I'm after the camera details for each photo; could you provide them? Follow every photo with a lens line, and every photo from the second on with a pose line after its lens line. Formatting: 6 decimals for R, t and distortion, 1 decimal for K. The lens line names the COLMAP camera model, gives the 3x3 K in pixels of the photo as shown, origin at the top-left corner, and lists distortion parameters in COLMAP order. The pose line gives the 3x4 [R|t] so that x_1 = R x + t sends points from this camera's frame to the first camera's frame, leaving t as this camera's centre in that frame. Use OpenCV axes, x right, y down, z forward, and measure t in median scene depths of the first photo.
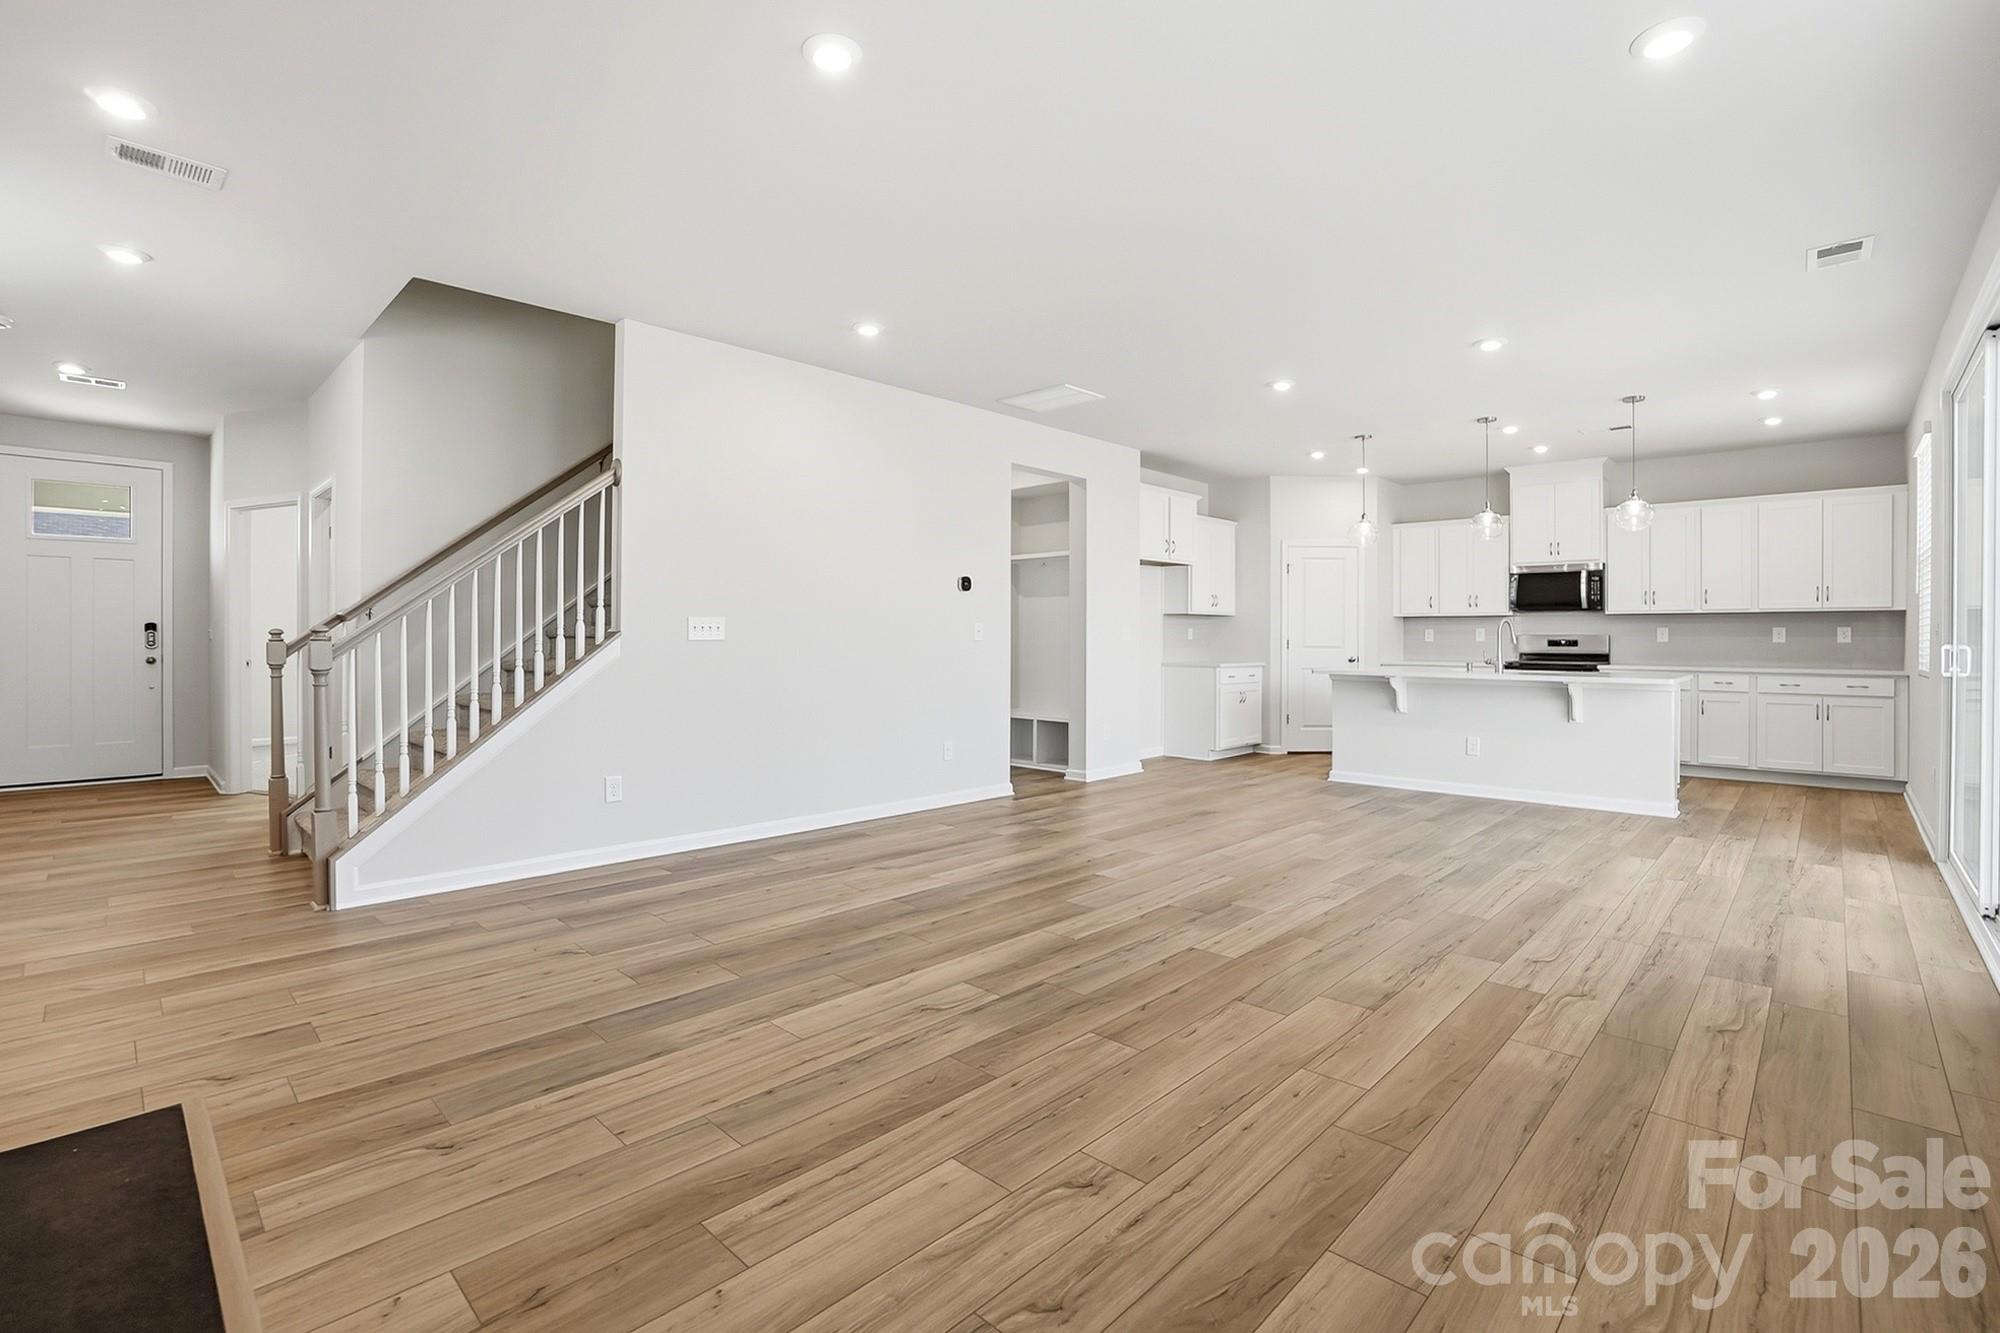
lens RADIAL K [[920.5, 0, 980.8], [0, 920.5, 638.9], [0, 0, 1]] dist [-0.056527, 0.021197]
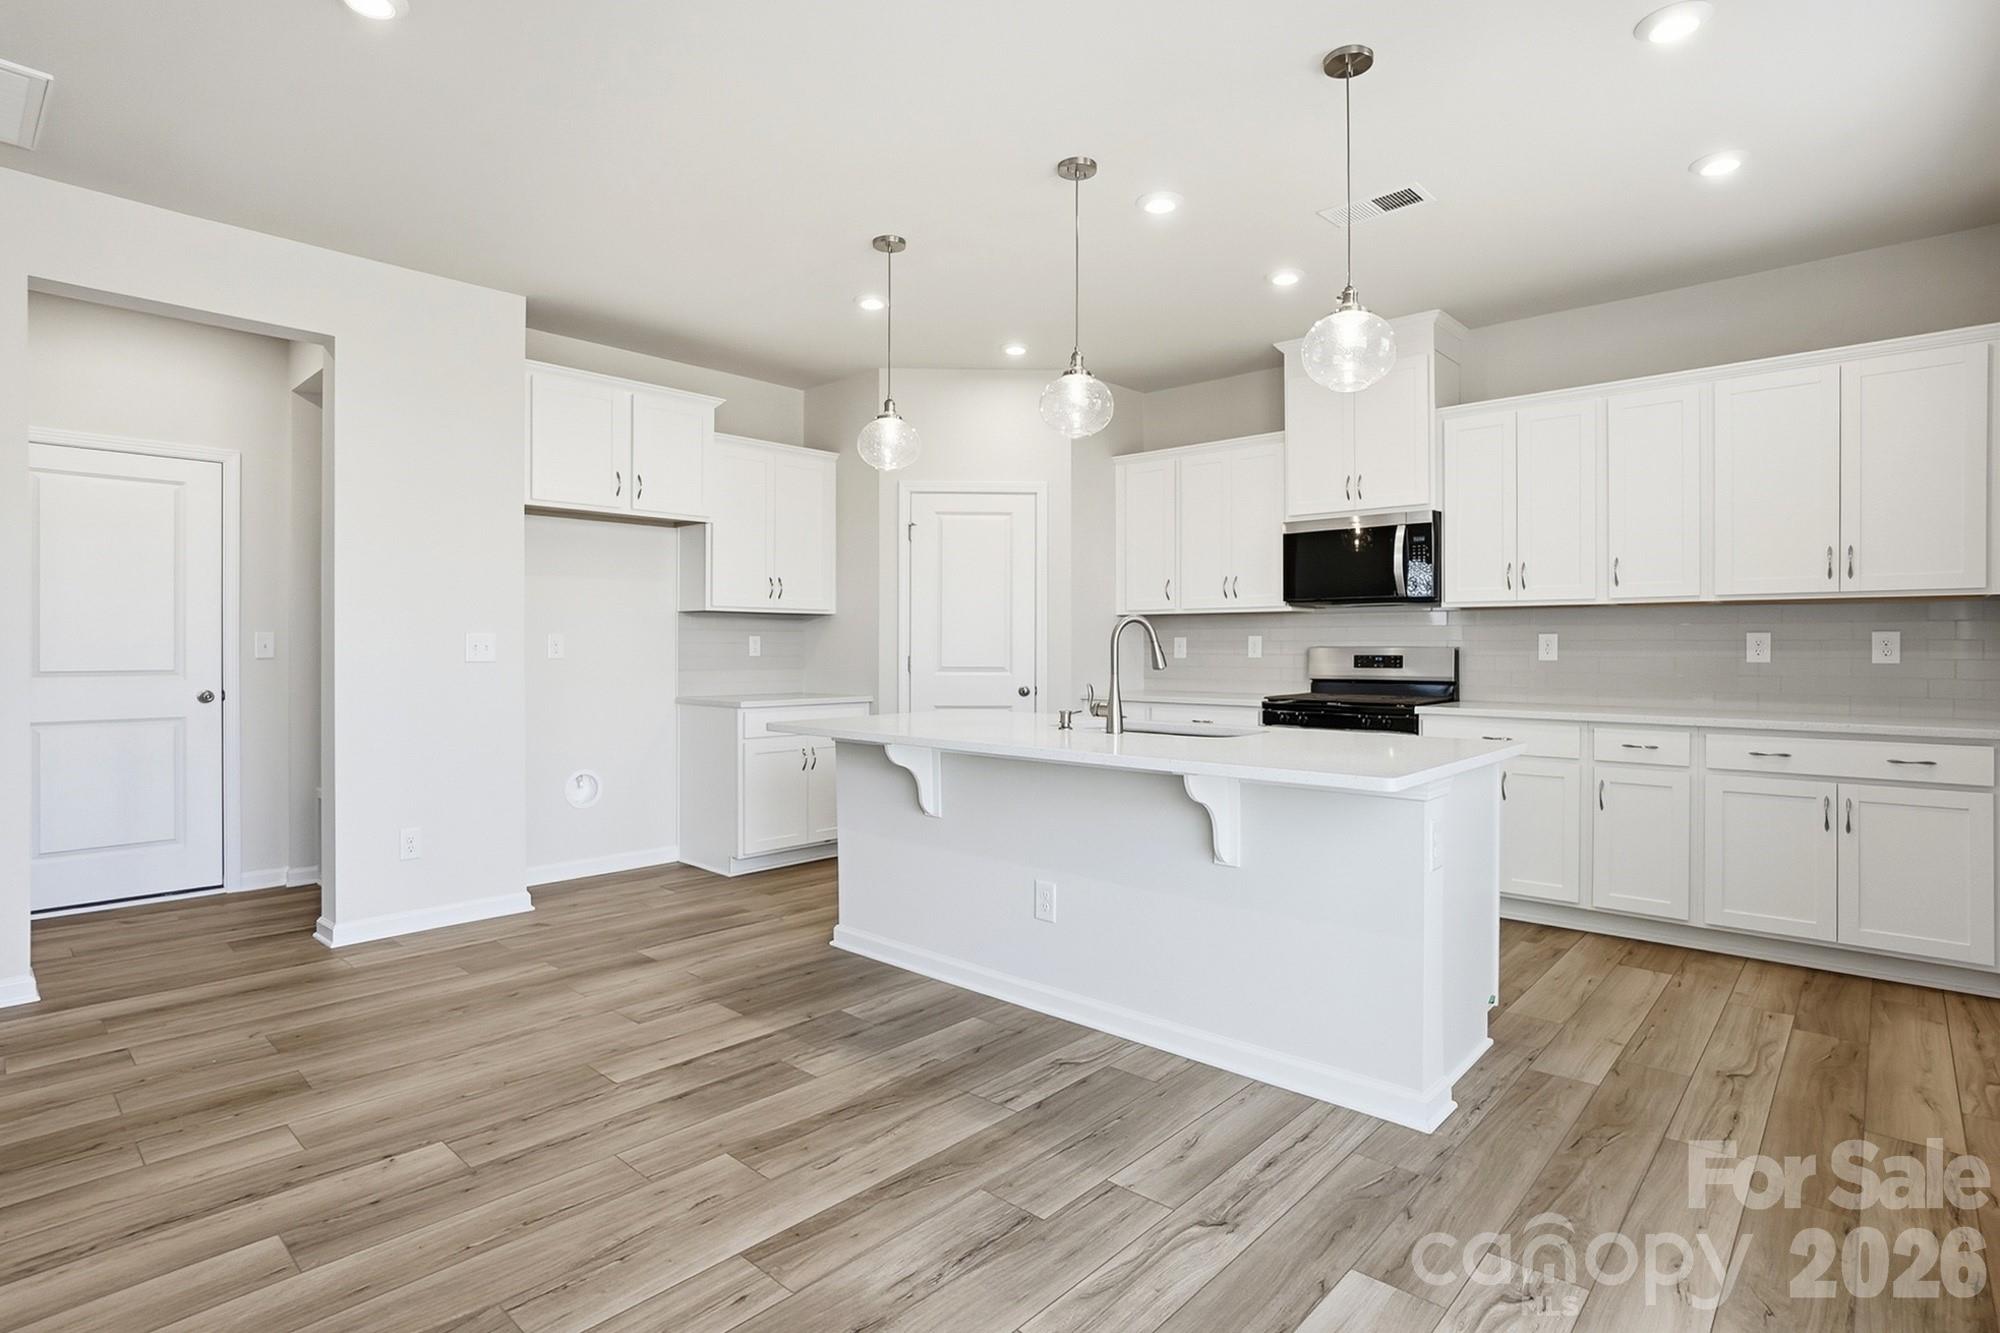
lens RADIAL K [[994.0, 0, 997.1], [0, 994.0, 653.8], [0, 0, 1]] dist [-0.022495, 0.001892]
pose [[0.999840, -0.002323, 0.017749, 0.491982], [0.002199, 0.999973, 0.007002, -0.005918], [-0.017764, -0.006962, 0.999818, 0.491457]]
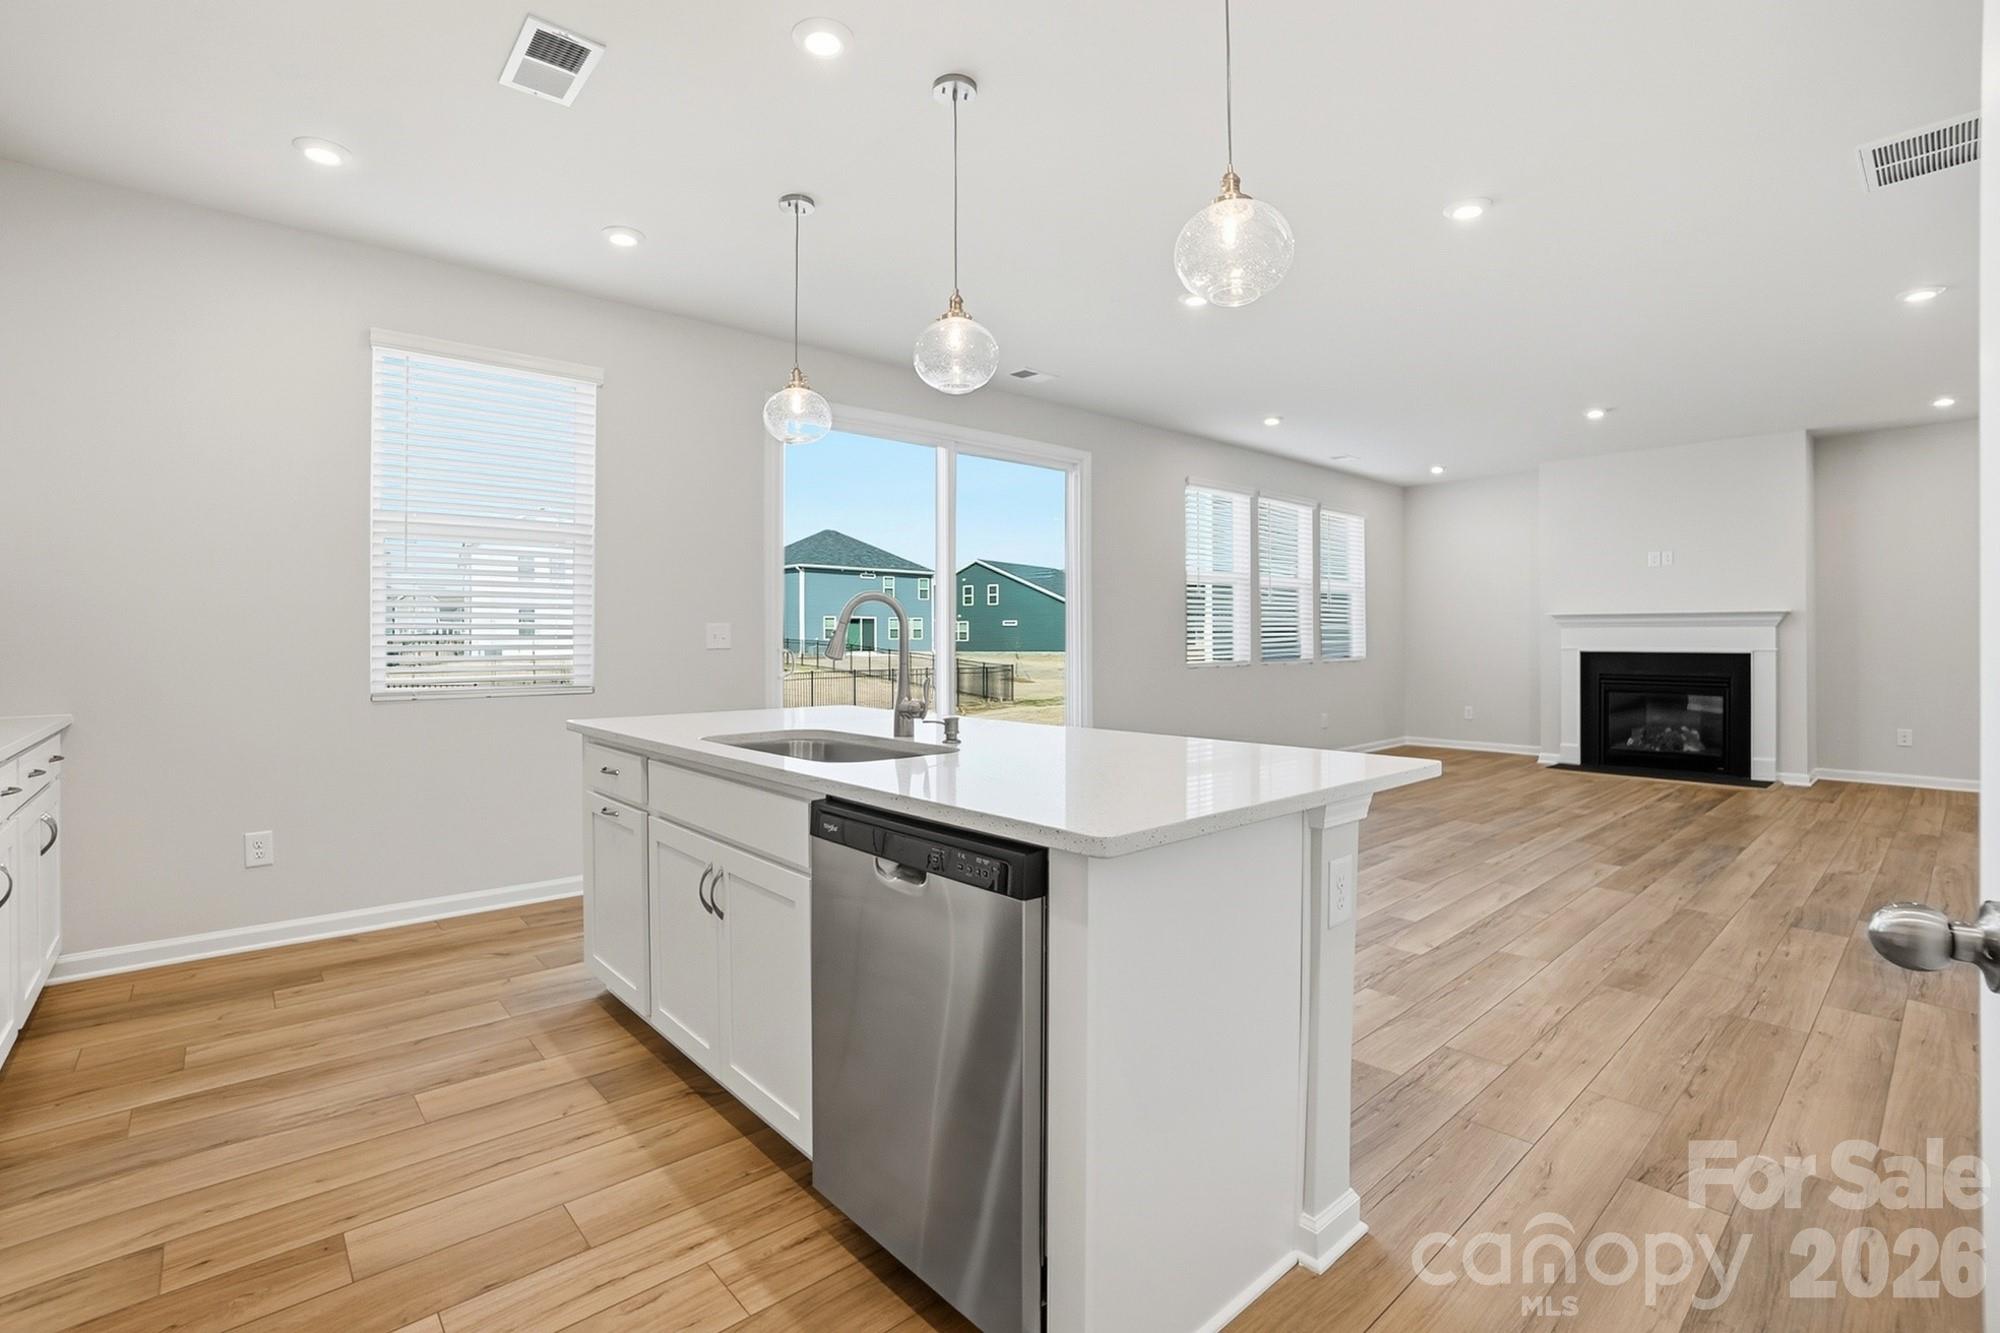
lens RADIAL K [[920.5, 0, 980.8], [0, 920.5, 638.9], [0, 0, 1]] dist [-0.056527, 0.021197]
pose [[-0.994885, -0.001660, 0.101000, 0.490151], [-0.001573, 0.999998, 0.000944, -0.003138], [-0.101001, 0.000781, -0.994886, 1.419095]]
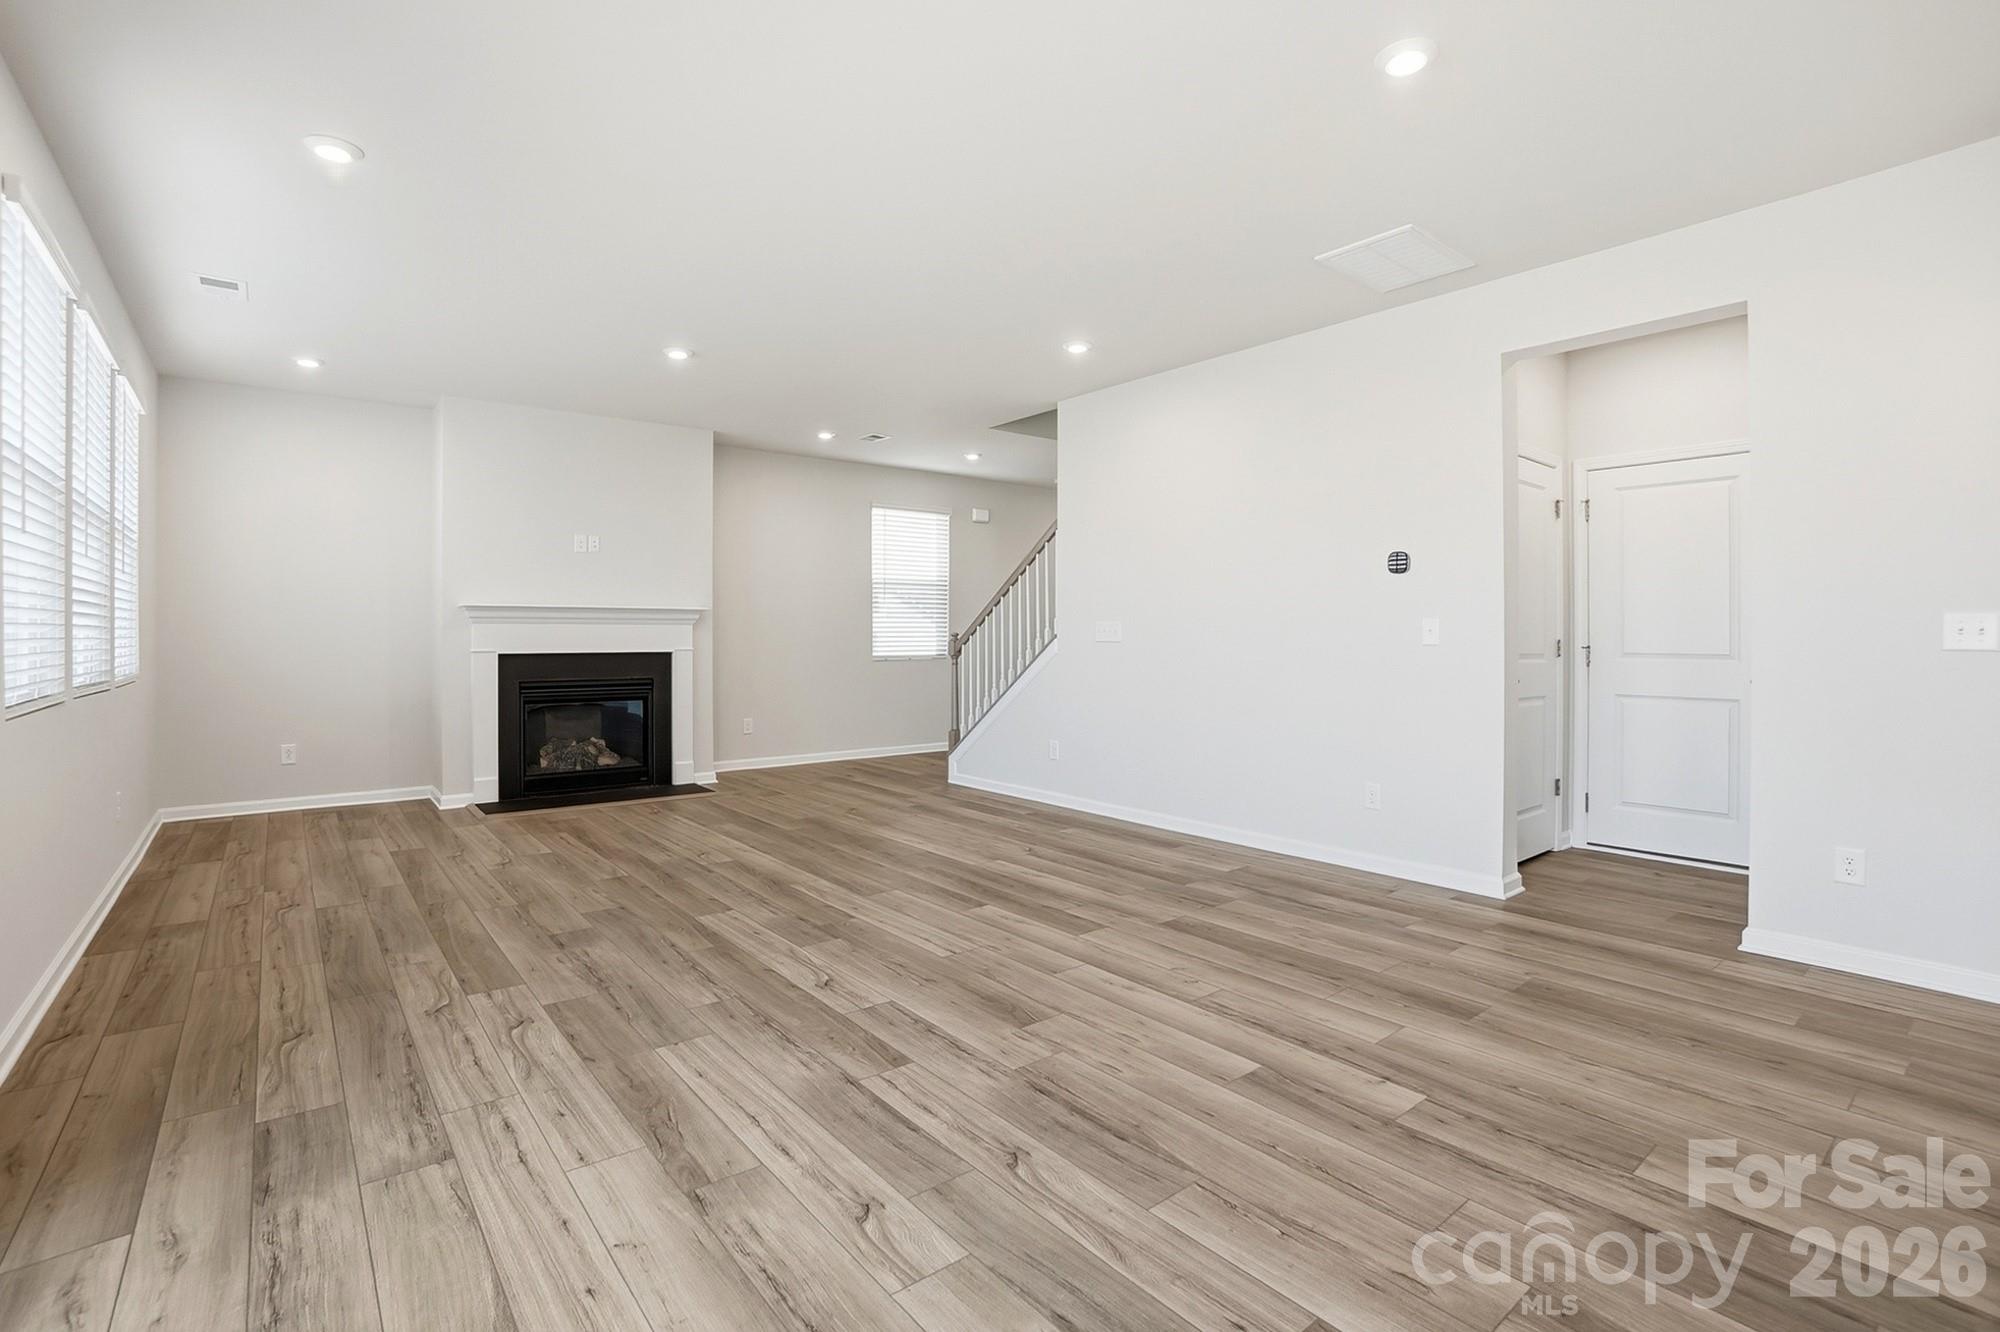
lens RADIAL K [[920.5, 0, 980.8], [0, 920.5, 638.4], [0, 0, 1]] dist [-0.056527, 0.021197]
pose [[-0.138513, -0.000623, -0.990360, 0.668877], [-0.000019, 1.000000, -0.000626, -0.002096], [0.990361, -0.000068, -0.138513, 0.738842]]
